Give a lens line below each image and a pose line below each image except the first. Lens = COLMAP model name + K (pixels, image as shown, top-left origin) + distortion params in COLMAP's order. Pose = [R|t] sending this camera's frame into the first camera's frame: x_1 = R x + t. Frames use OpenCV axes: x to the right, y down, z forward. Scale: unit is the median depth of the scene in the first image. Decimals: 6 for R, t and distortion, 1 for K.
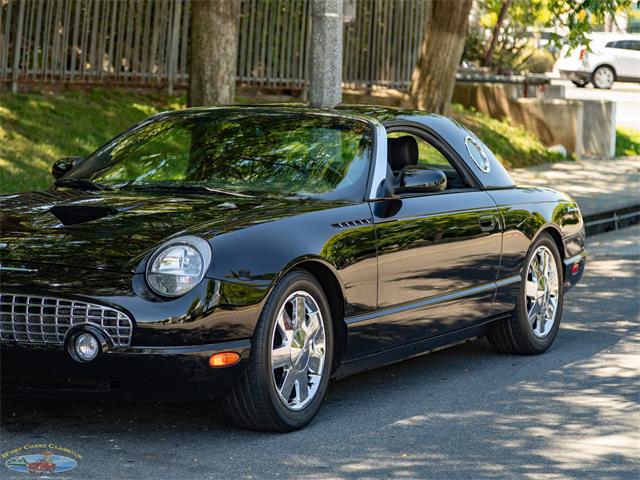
lens RADIAL K [[1994.0, 0, 320.0], [0, 1994.0, 240.0], [0, 0, 1]] dist [-0.042598, -0.369639]
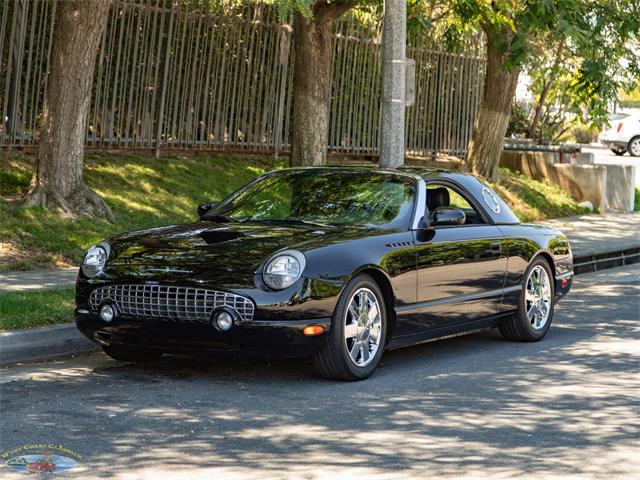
lens RADIAL K [[1994.0, 0, 320.0], [0, 1994.0, 240.0], [0, 0, 1]] dist [-0.042598, -0.369639]
pose [[0.998746, 0.004944, -0.049828, 0.026565], [-0.006624, 0.999414, -0.033593, 0.033519], [0.049633, 0.033880, 0.998193, -0.428314]]
